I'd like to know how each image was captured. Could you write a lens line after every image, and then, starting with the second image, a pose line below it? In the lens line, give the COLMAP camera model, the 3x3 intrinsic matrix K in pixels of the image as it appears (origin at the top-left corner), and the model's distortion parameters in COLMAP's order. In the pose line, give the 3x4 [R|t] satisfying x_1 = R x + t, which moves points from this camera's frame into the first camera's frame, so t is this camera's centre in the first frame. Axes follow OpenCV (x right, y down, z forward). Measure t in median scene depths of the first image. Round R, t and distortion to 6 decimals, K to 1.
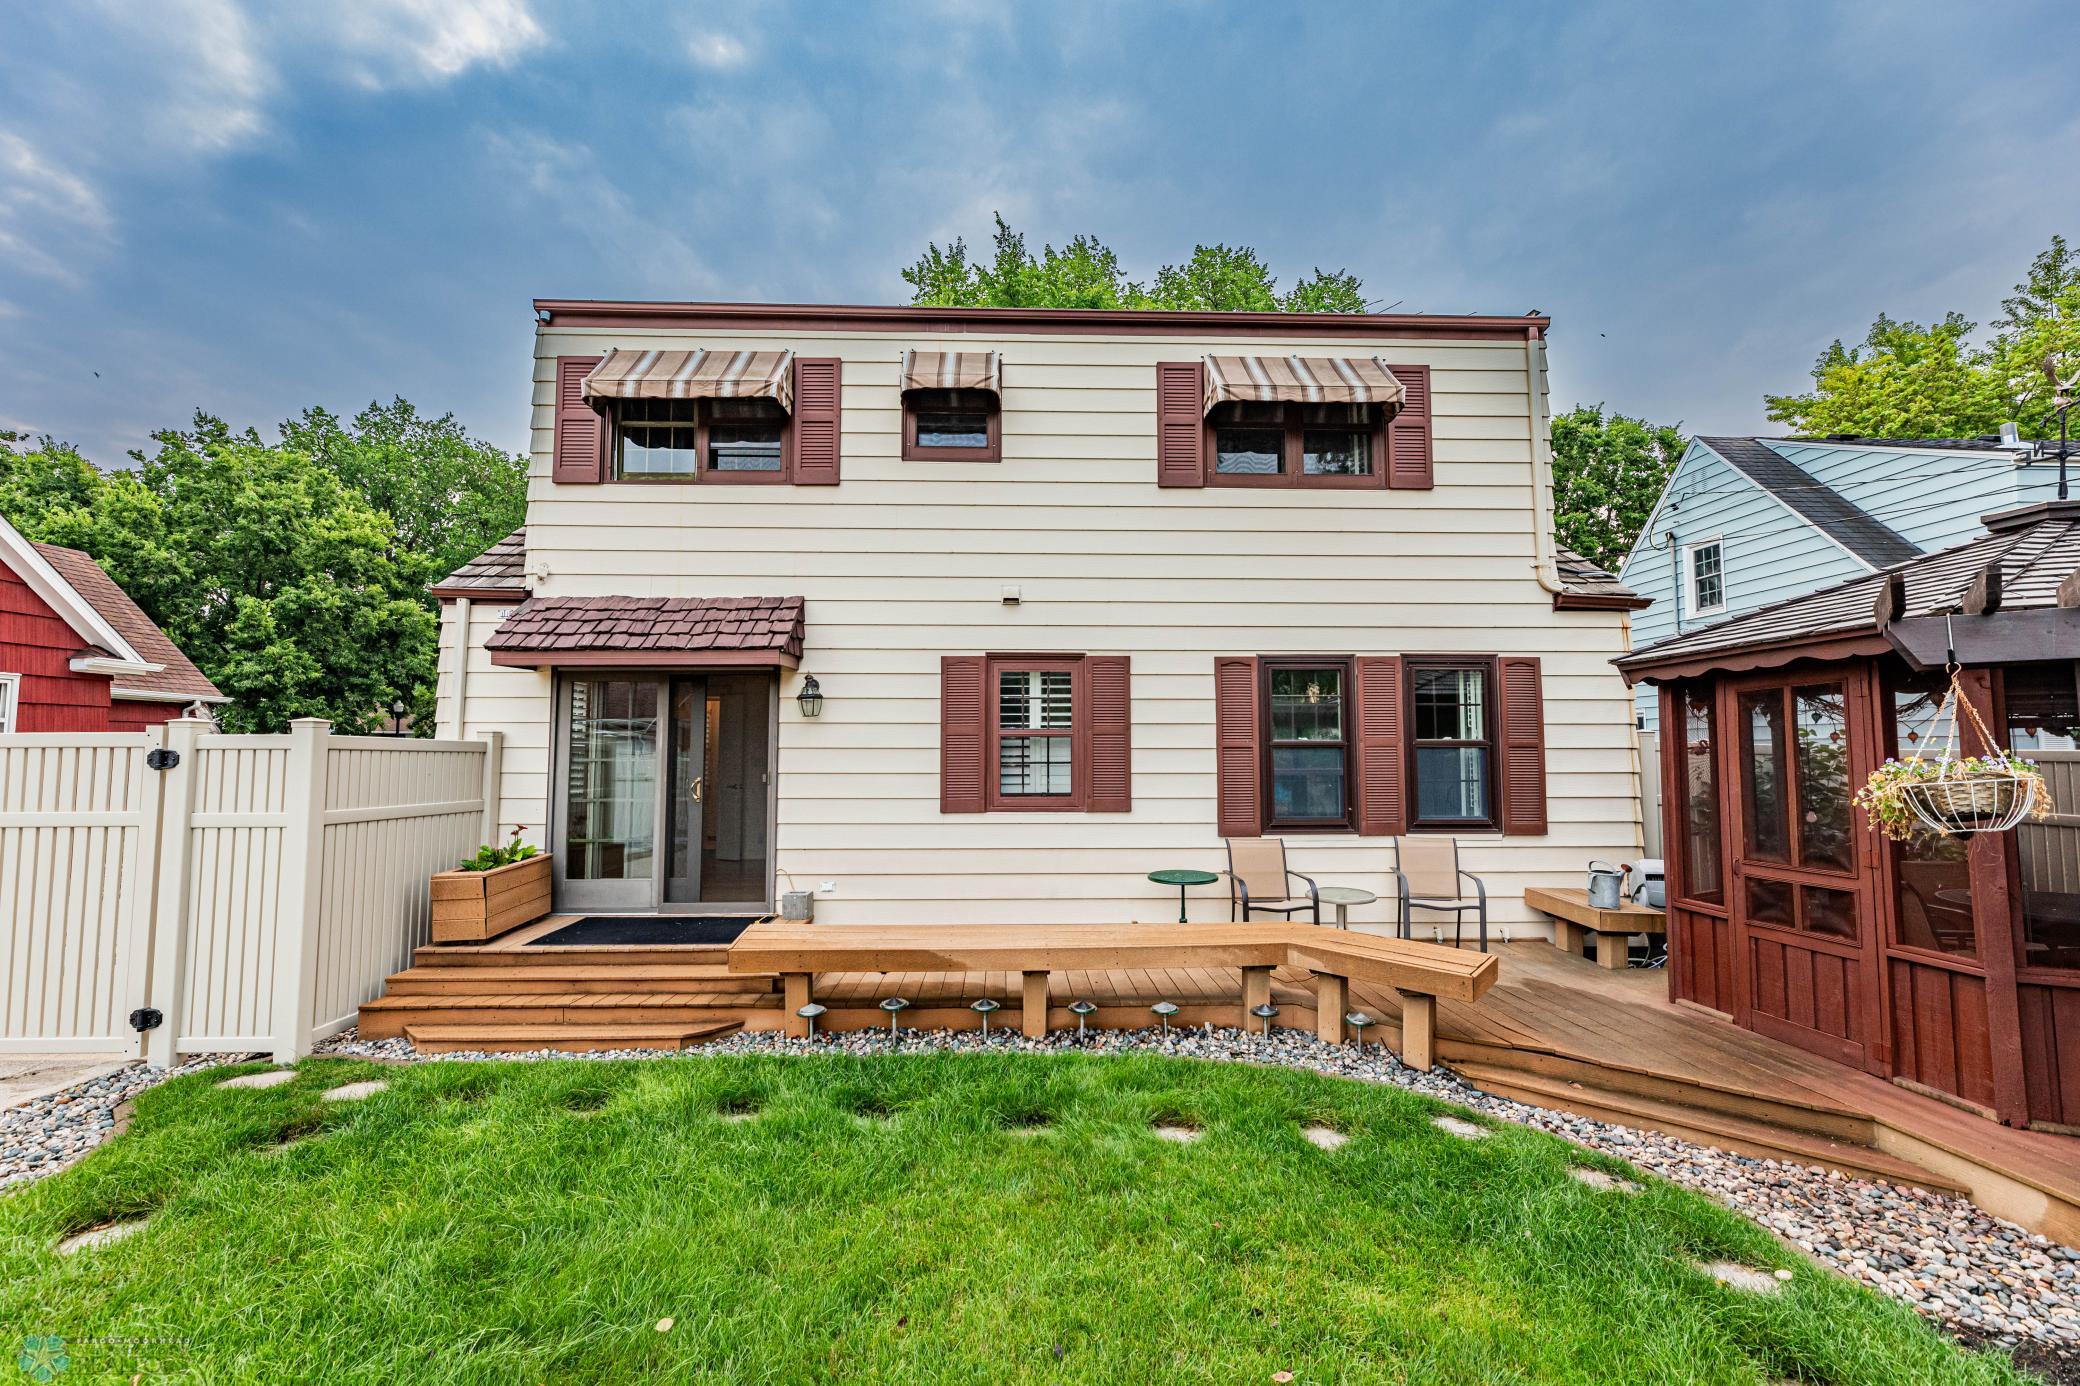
lens RADIAL K [[854.5, 0, 1040.0], [0, 854.5, 693.0], [0, 0, 1]] dist [-0.000143, -0.000038]
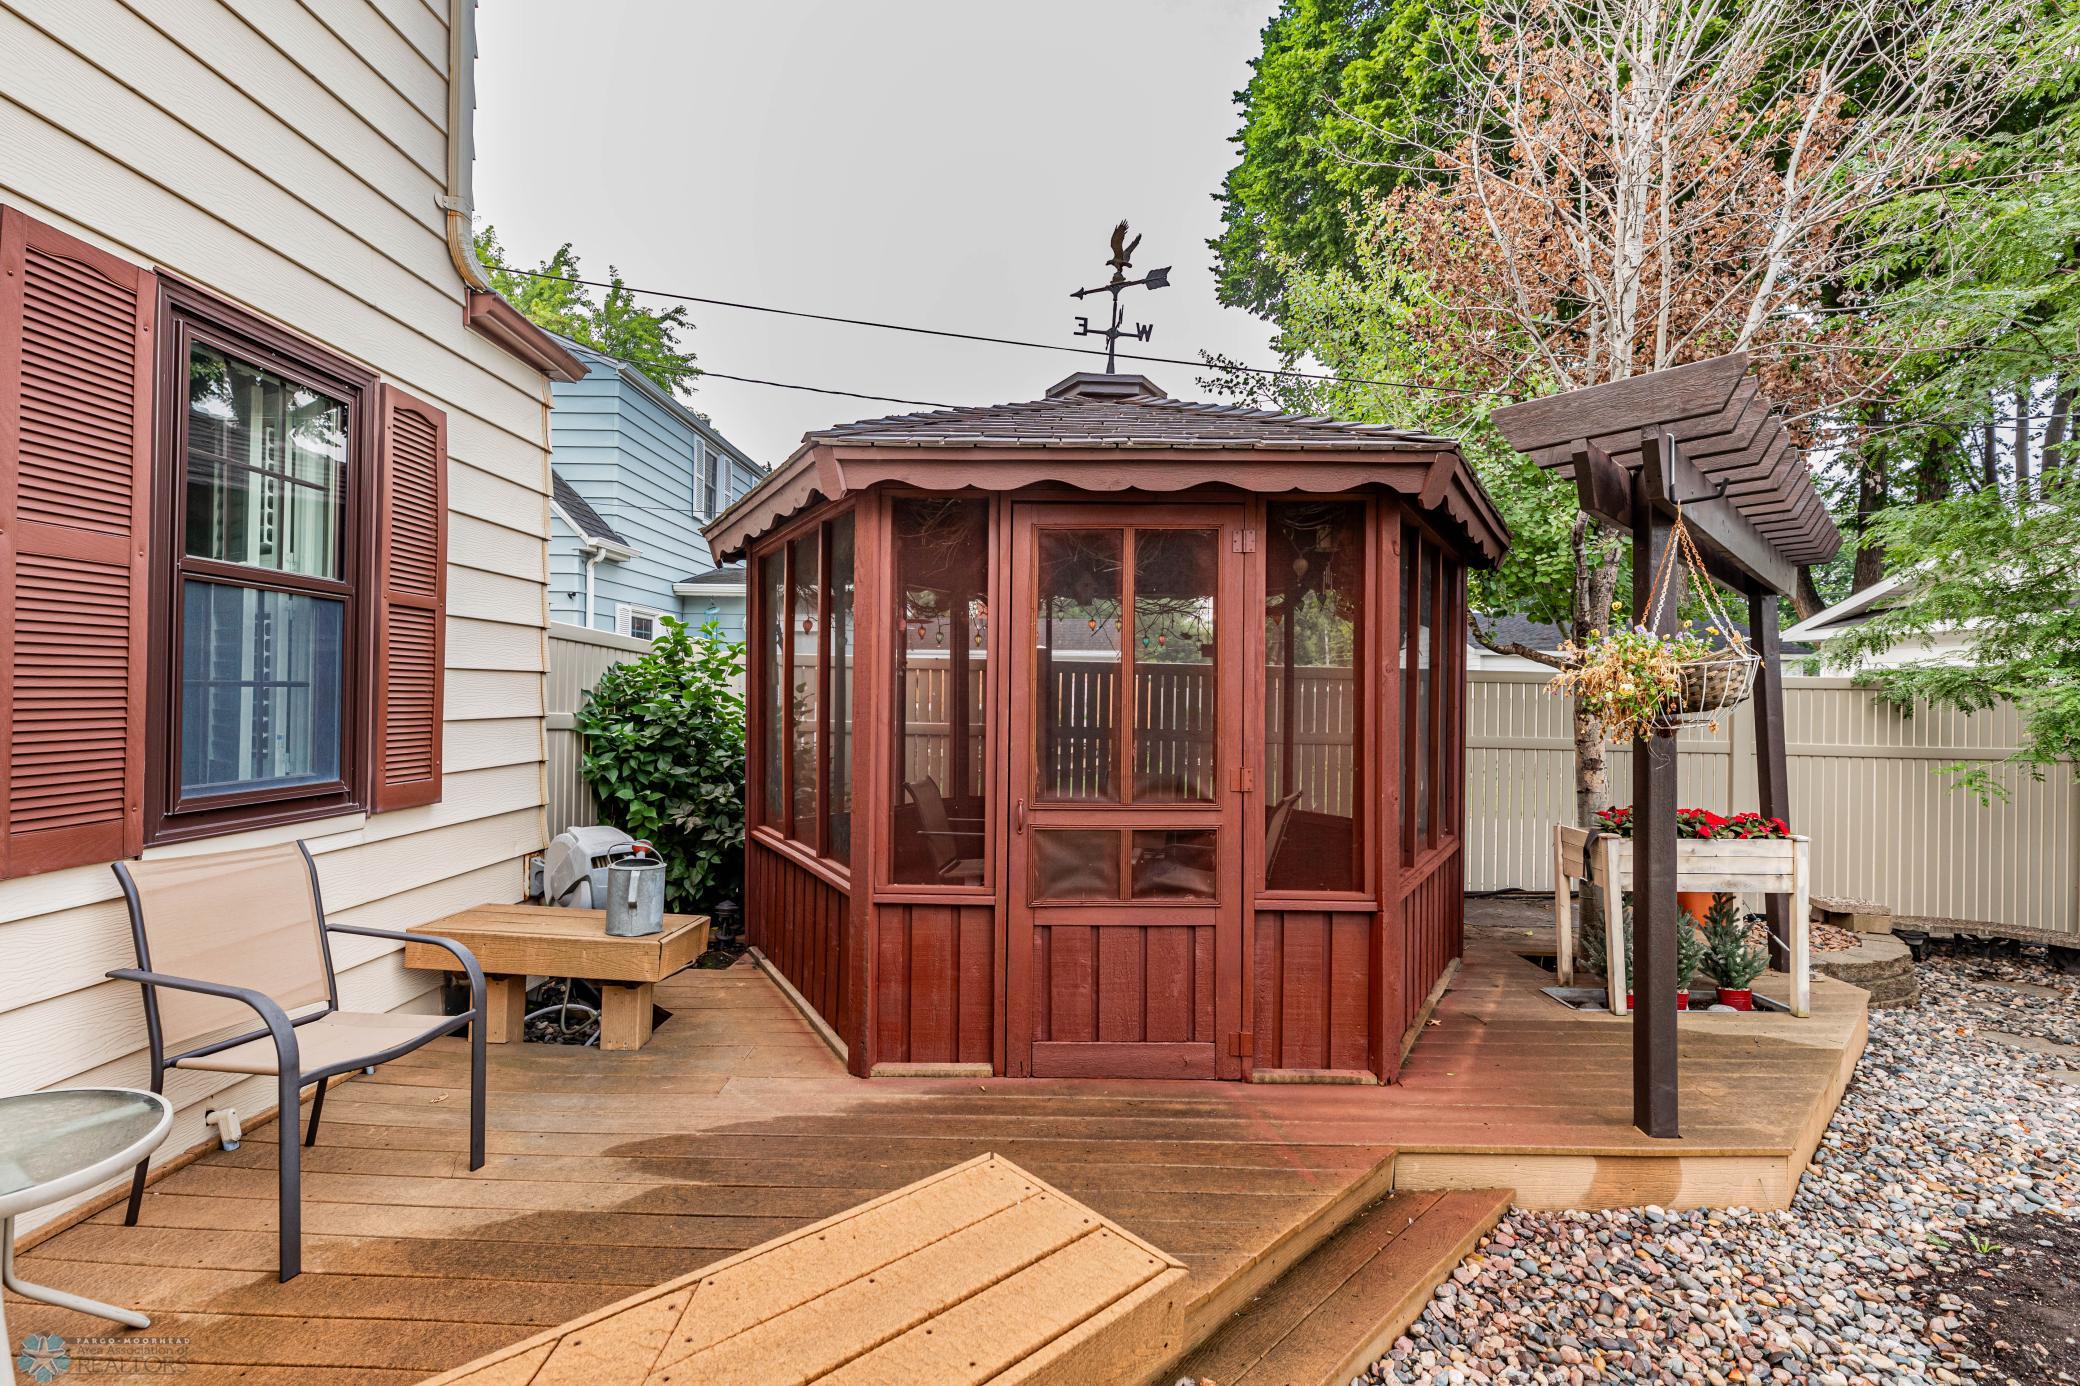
lens RADIAL K [[975.7, 0, 1040.0], [0, 975.7, 693.0], [0, 0, 1]] dist [0.000318, 0.000165]
pose [[0.046651, 0.004270, 0.998902, 0.085948], [-0.087105, 0.996199, -0.000191, 0.079160], [-0.995106, -0.087001, 0.046845, 0.658532]]
